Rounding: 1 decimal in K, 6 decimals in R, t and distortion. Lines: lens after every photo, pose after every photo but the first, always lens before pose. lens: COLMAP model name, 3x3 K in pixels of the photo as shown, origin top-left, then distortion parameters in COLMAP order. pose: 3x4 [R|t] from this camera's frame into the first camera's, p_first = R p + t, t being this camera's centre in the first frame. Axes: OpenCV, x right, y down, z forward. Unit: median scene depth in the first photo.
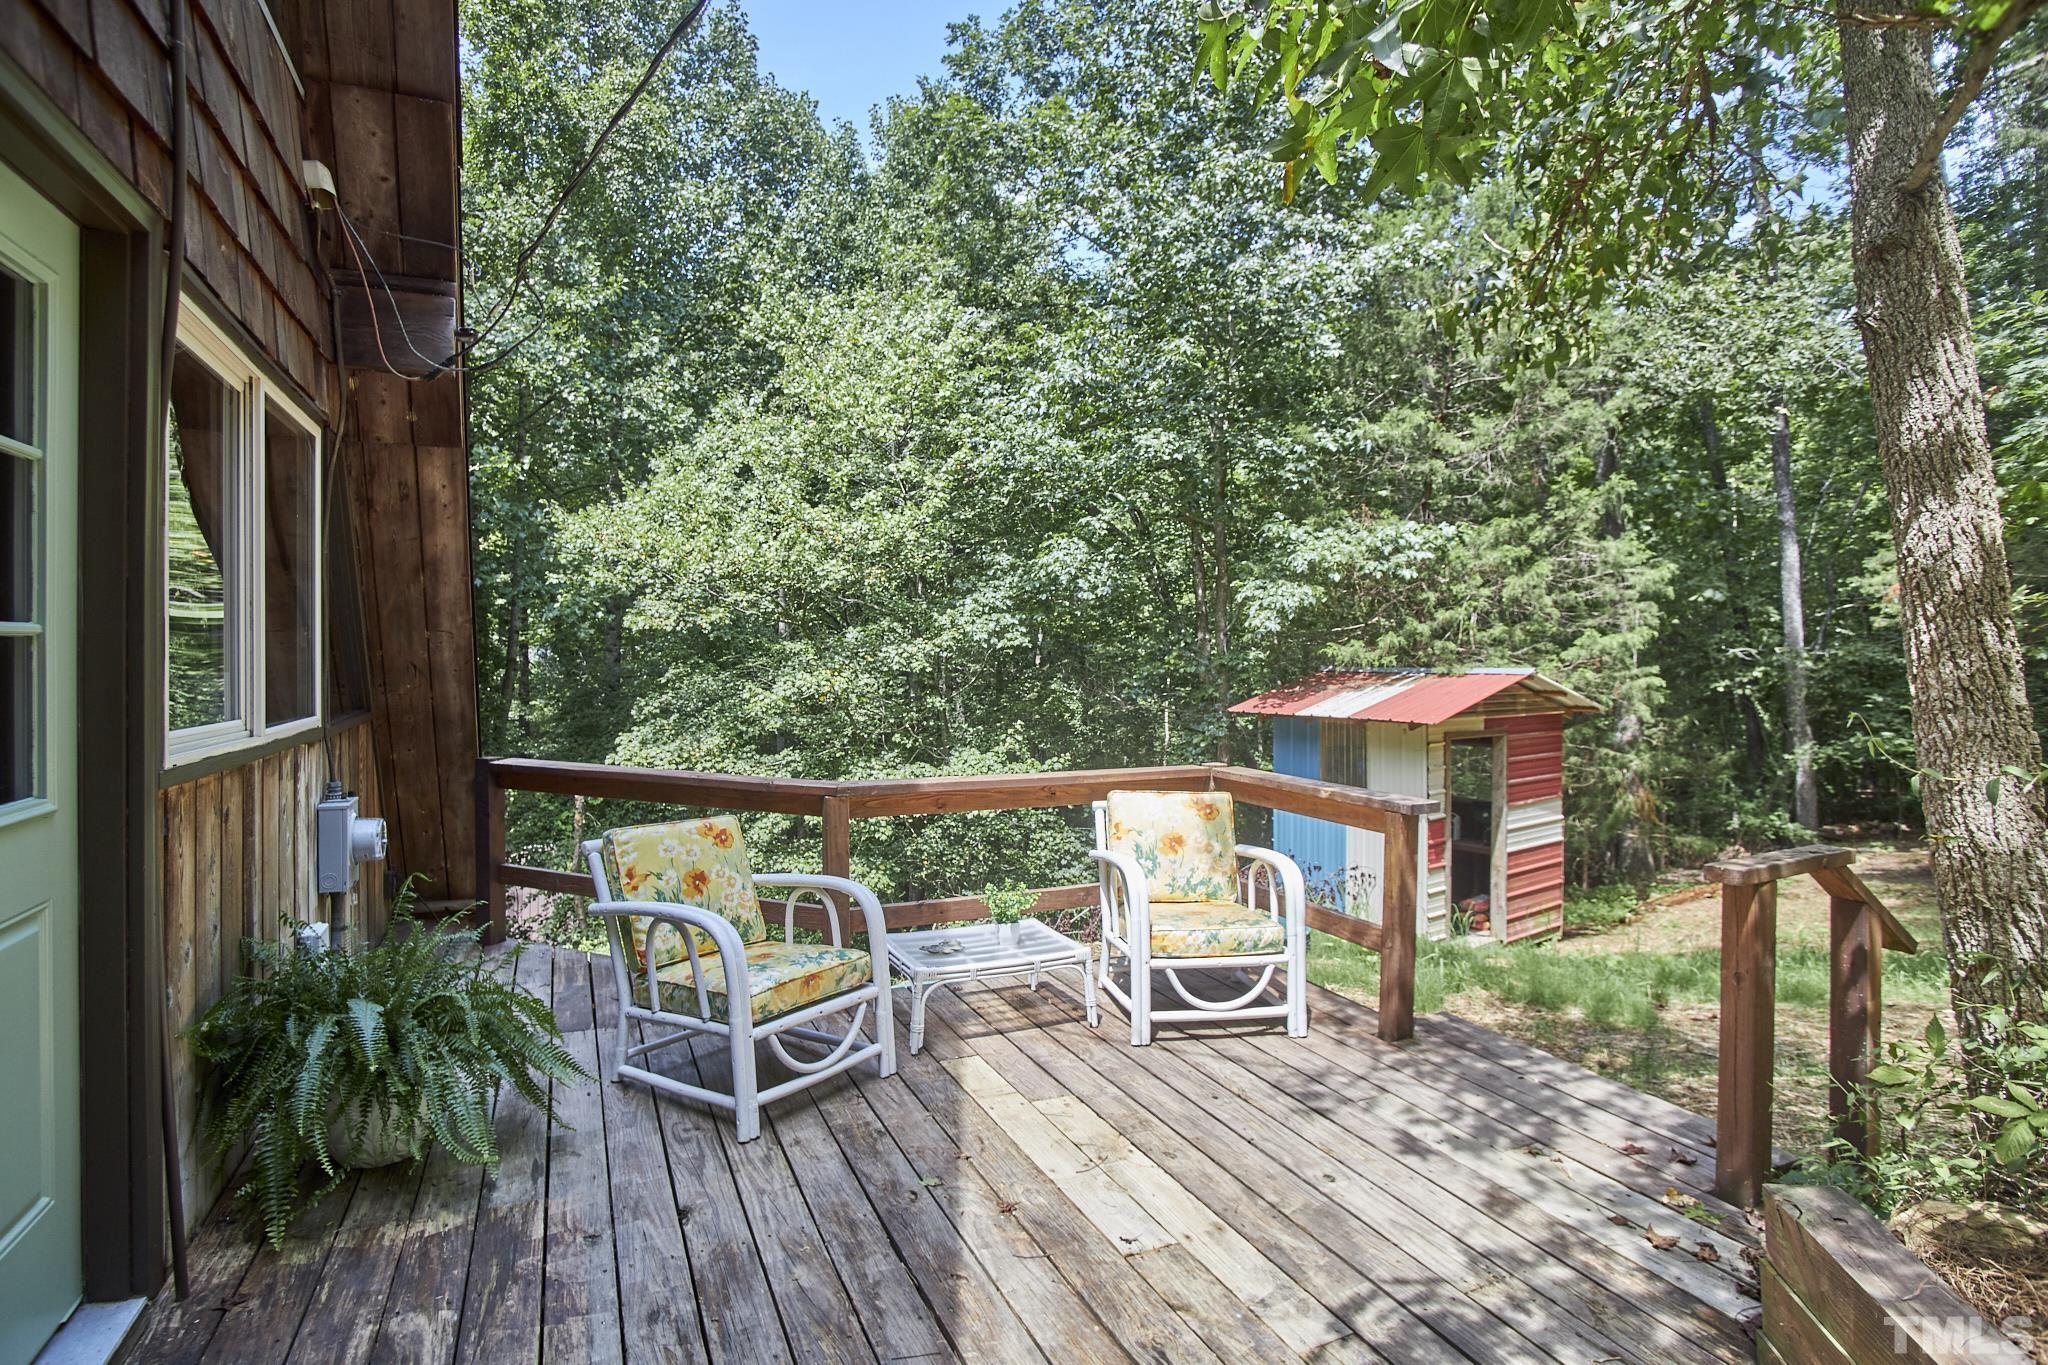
lens RADIAL K [[1024.7, 0, 1014.9], [0, 1024.7, 650.2], [0, 0, 1]] dist [-0.046579, 0.001140]
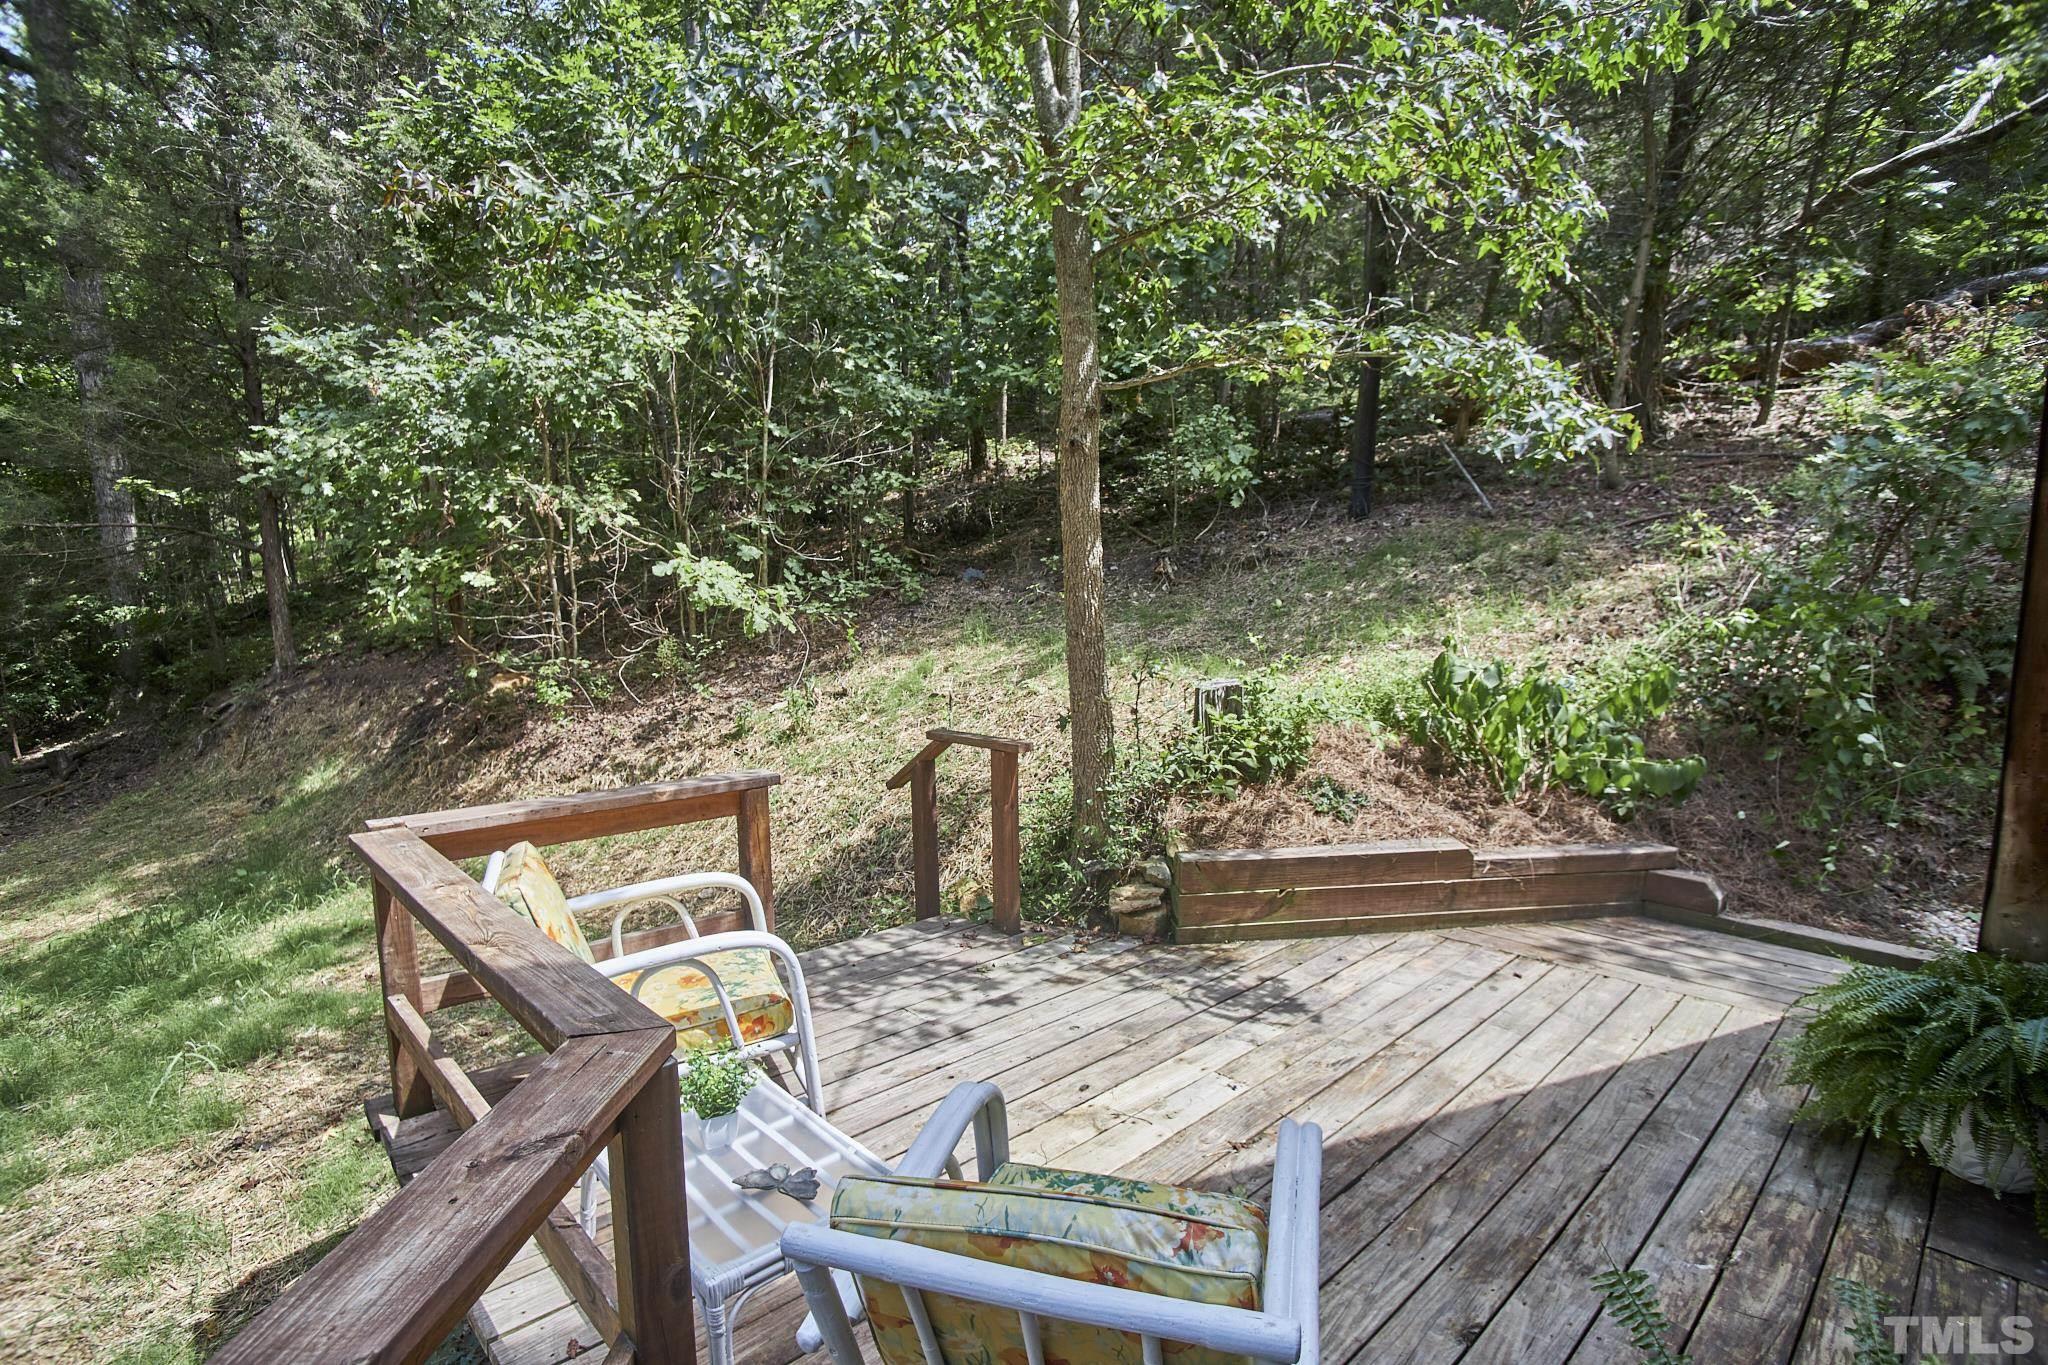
lens RADIAL K [[999.8, 0, 1057.0], [0, 999.8, 710.6], [0, 0, 1]] dist [-0.094575, 0.045221]
pose [[-0.347173, -0.118538, 0.930279, -0.282387], [-0.002213, 0.992080, 0.125587, -0.012153], [-0.937799, 0.041542, -0.344686, 0.502894]]
